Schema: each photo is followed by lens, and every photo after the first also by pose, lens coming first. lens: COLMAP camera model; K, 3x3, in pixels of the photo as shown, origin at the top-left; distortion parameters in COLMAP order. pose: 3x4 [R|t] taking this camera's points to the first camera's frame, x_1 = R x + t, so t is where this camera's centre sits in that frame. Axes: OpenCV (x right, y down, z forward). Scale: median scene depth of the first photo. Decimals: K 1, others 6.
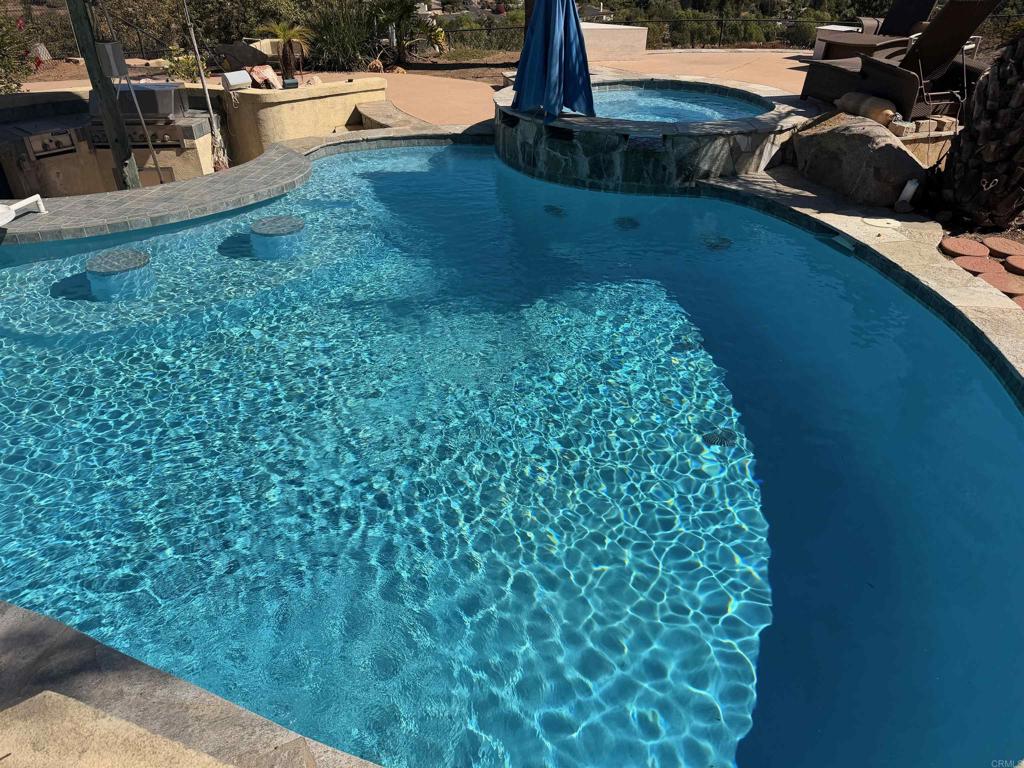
lens RADIAL K [[737.0, 0, 512.0], [0, 737.0, 384.0], [0, 0, 1]] dist [0.045179, -0.070740]
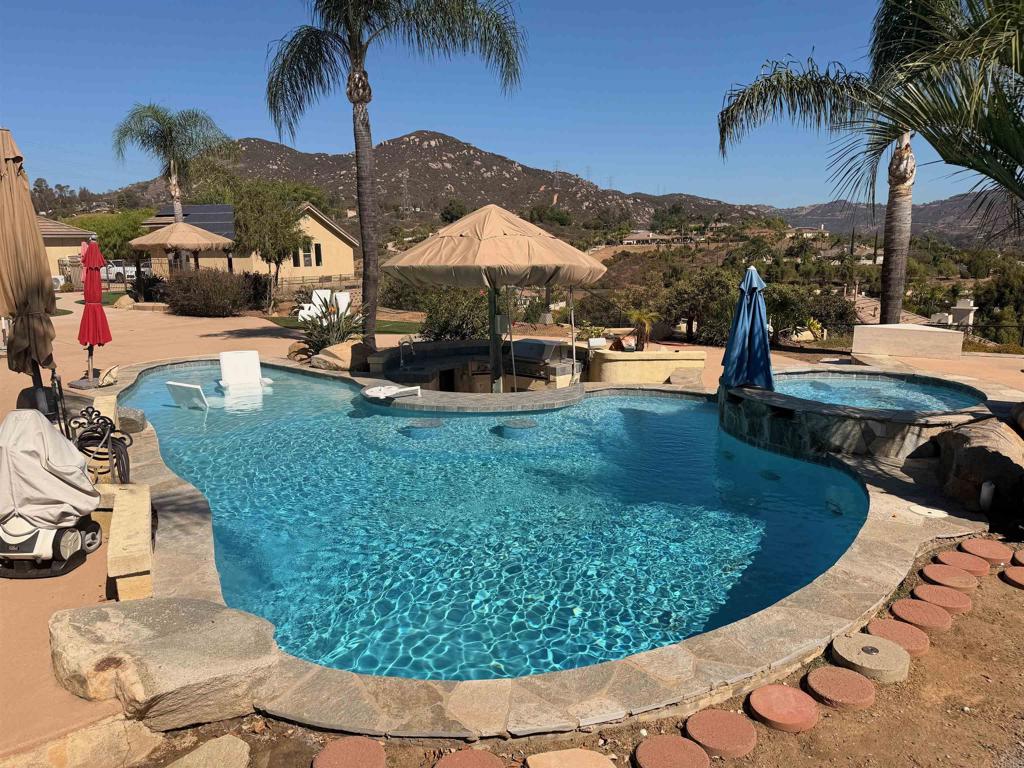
lens RADIAL K [[728.5, 0, 511.1], [0, 728.5, 396.9], [0, 0, 1]] dist [0.012090, -0.010404]
pose [[0.720744, 0.133311, -0.680262, 0.648075], [-0.345977, 0.919549, -0.186361, 0.024948], [0.600690, 0.369673, 0.708882, -0.120979]]
